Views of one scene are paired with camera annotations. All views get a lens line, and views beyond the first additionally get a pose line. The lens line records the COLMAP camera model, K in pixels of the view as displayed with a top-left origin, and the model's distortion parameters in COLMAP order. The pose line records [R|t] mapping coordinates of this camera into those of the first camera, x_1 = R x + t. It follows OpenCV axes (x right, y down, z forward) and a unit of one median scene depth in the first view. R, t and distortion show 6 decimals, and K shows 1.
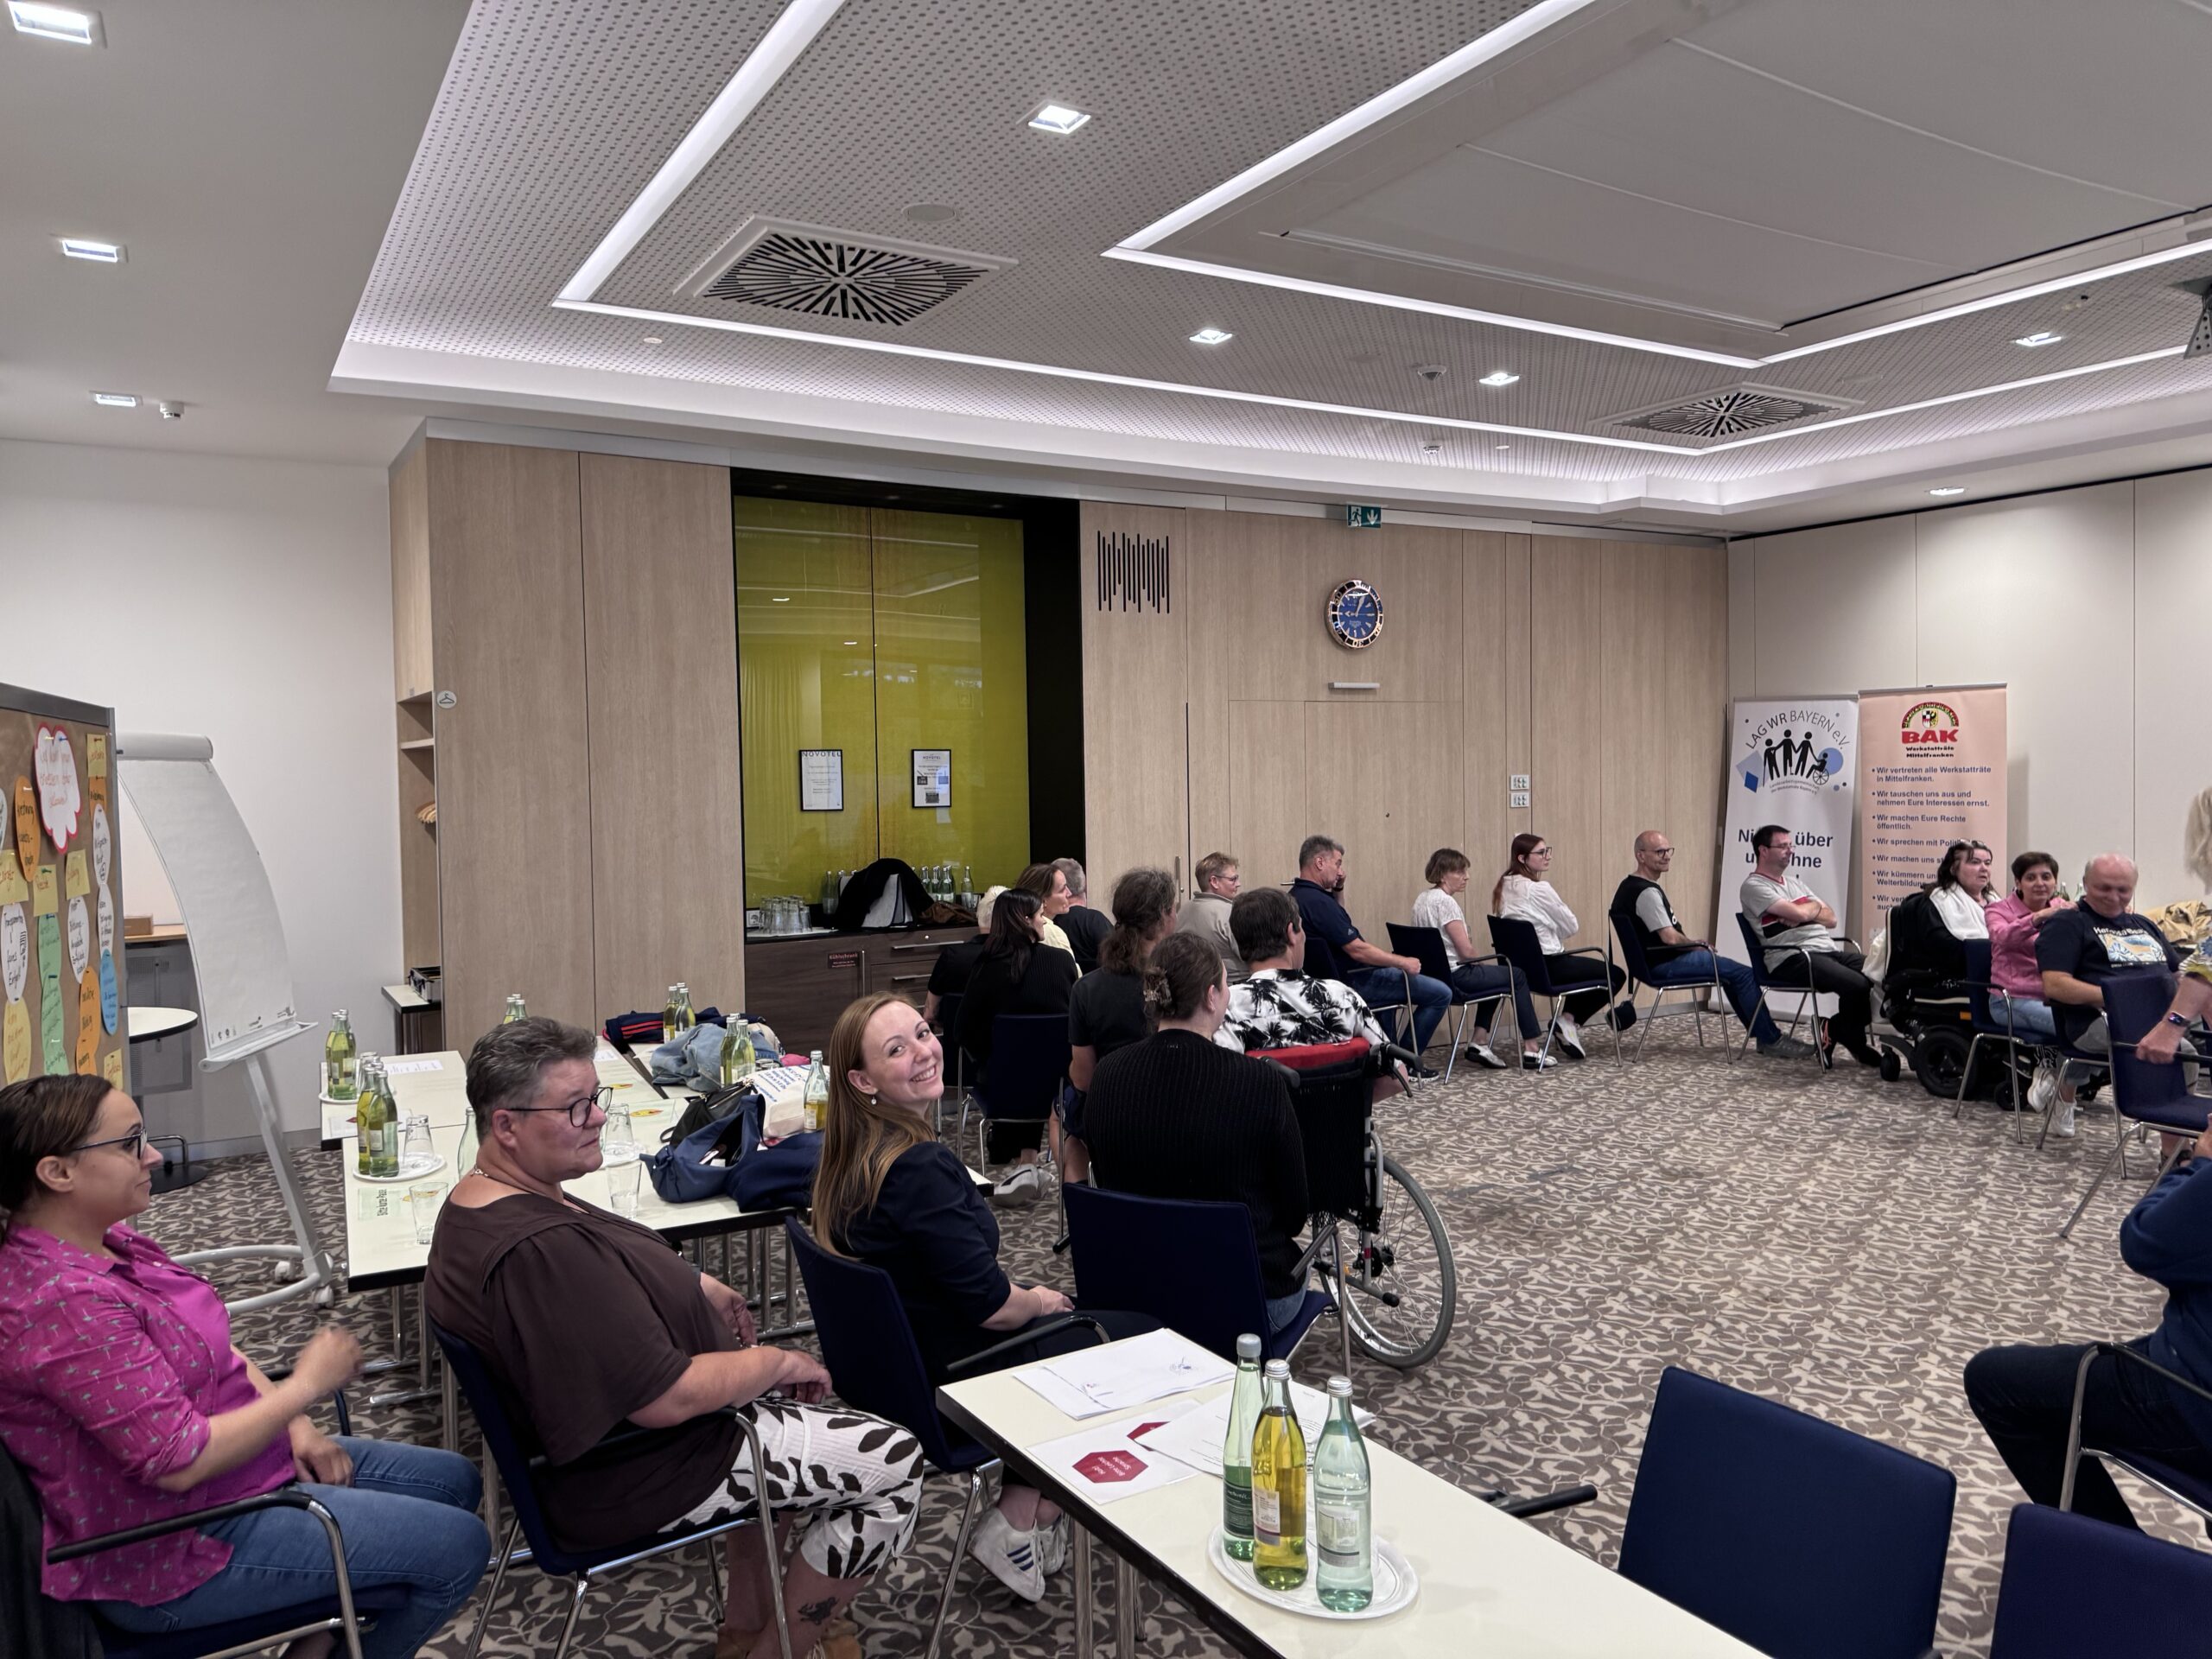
lens RADIAL K [[1546.6, 0, 1100.3], [0, 1546.6, 830.0], [0, 0, 1]] dist [0.036588, 0.000148]
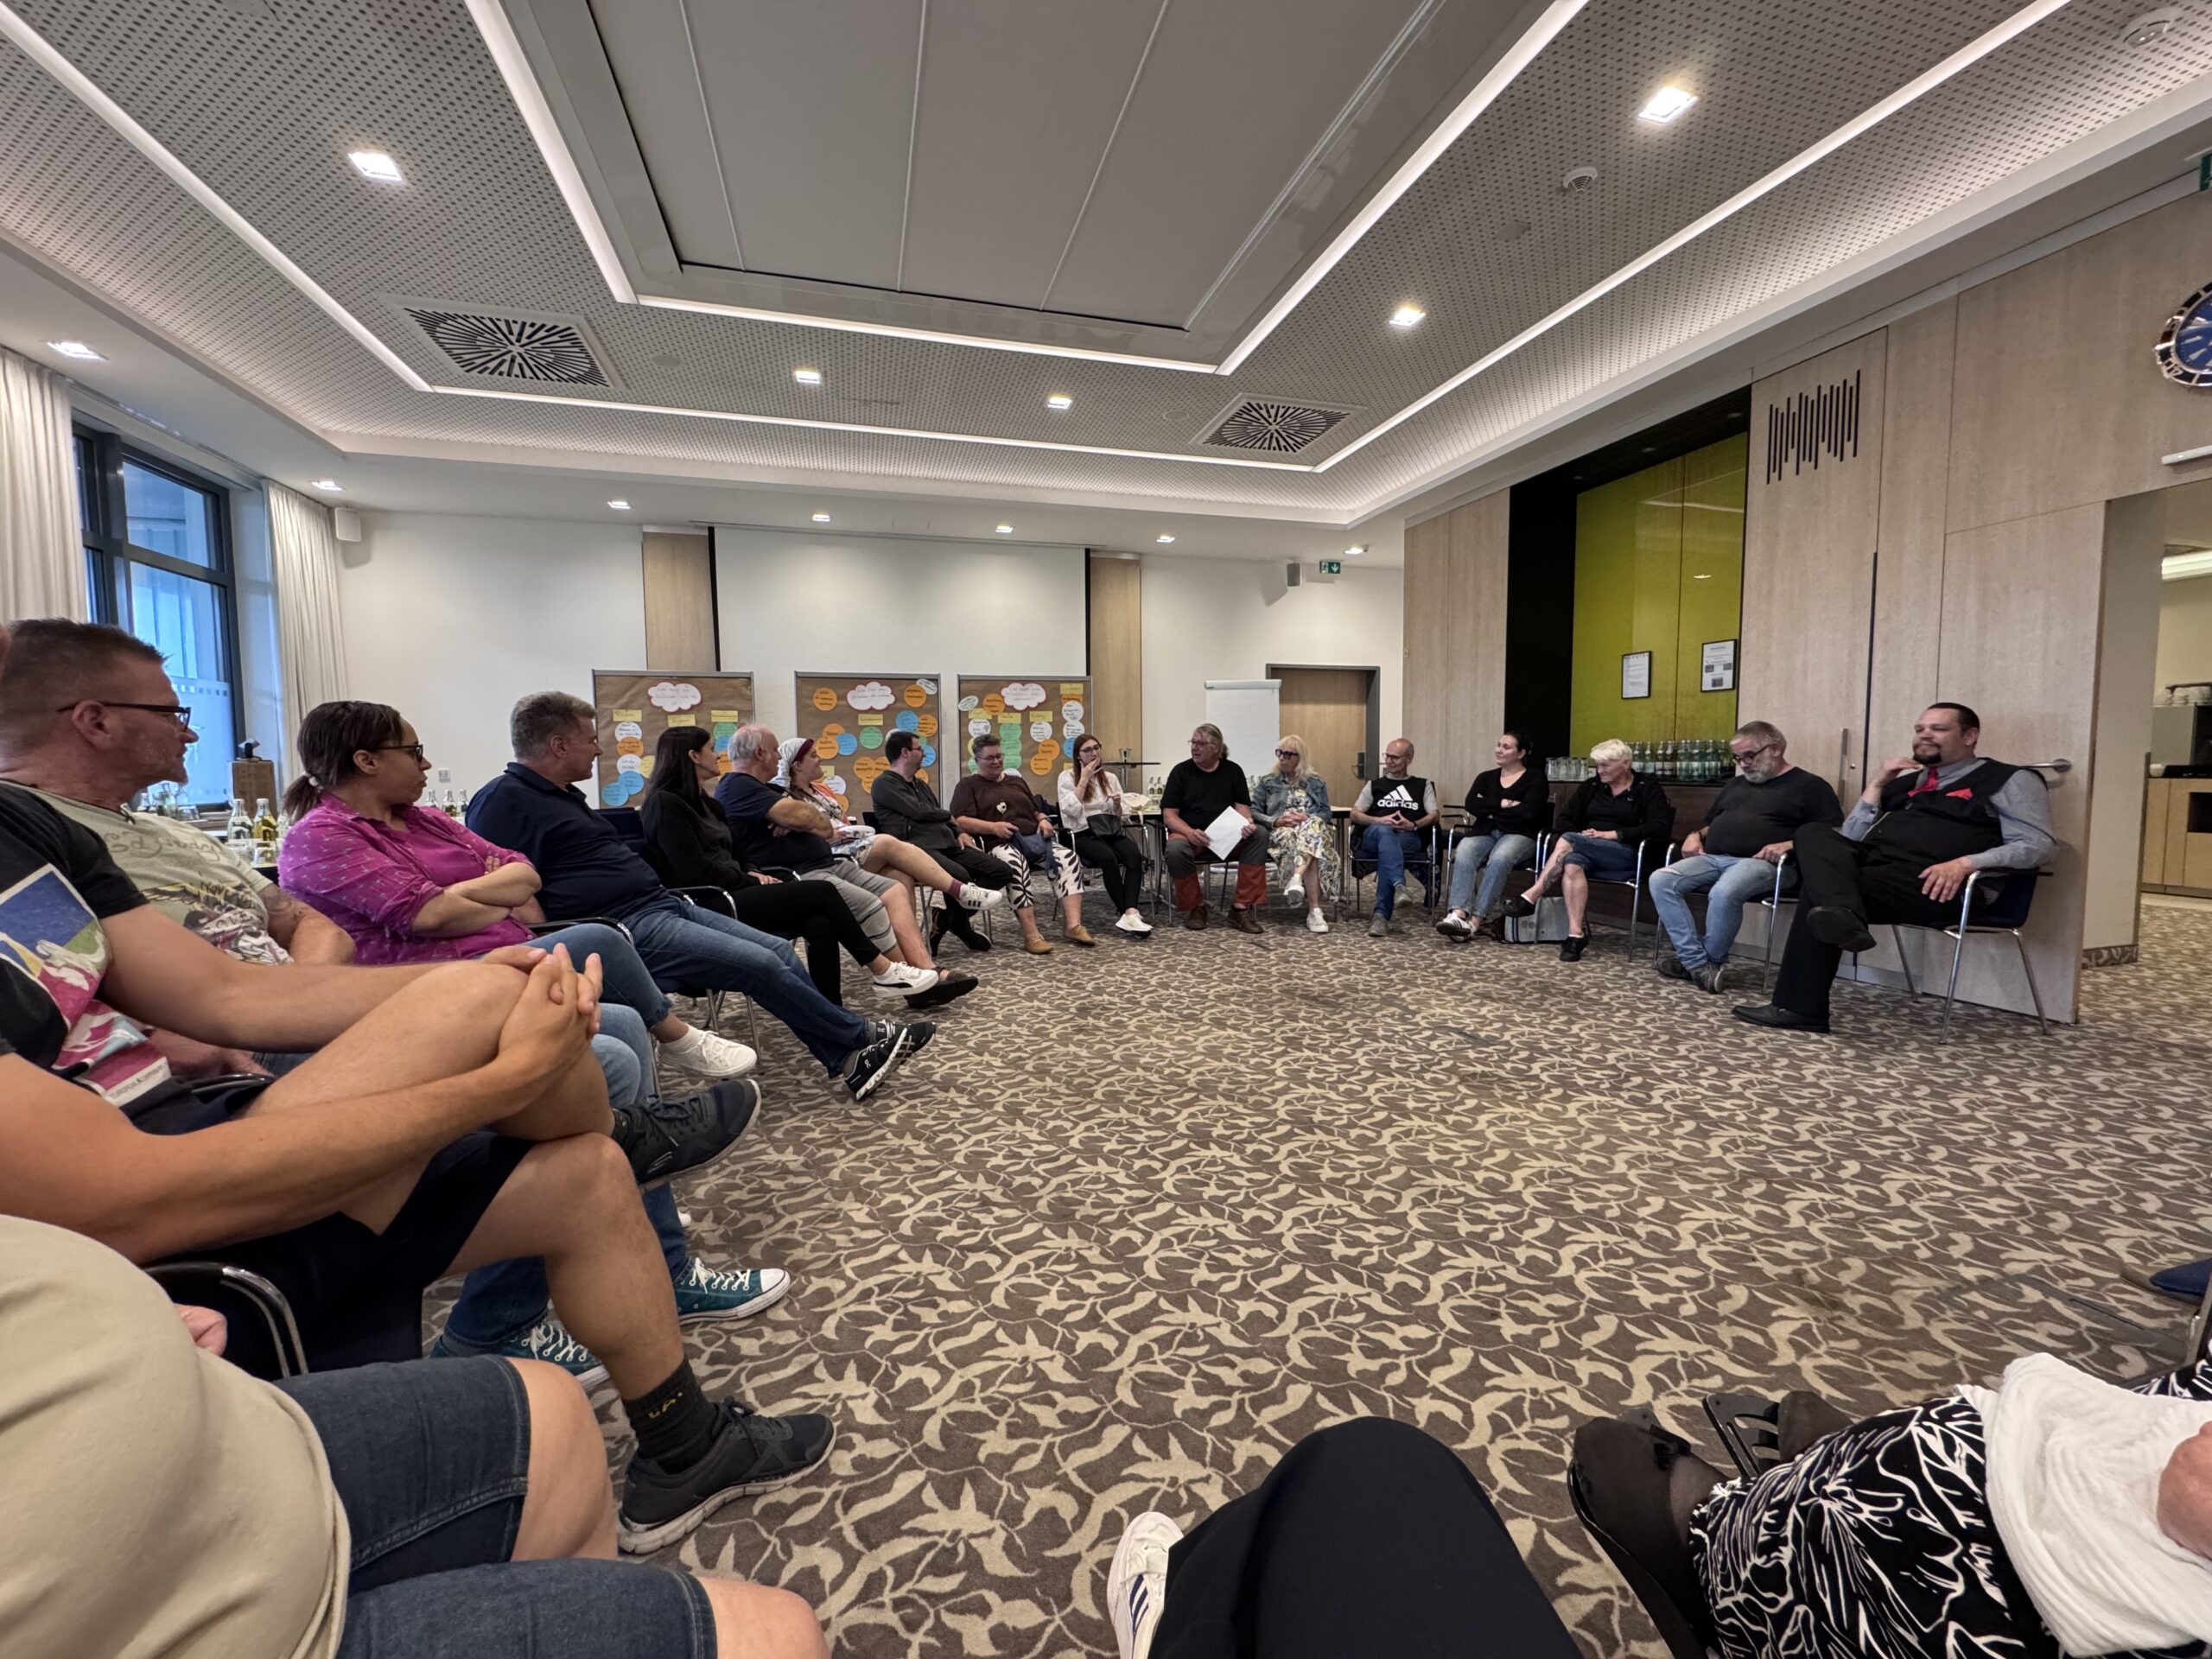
lens RADIAL K [[887.7, 0, 1106.9], [0, 887.7, 823.7], [0, 0, 1]] dist [0.000553, -0.000090]
pose [[-0.256745, 0.082984, -0.962910, 0.678903], [-0.026241, 0.995341, 0.092776, 0.036137], [0.966123, 0.049088, -0.253371, 0.728561]]
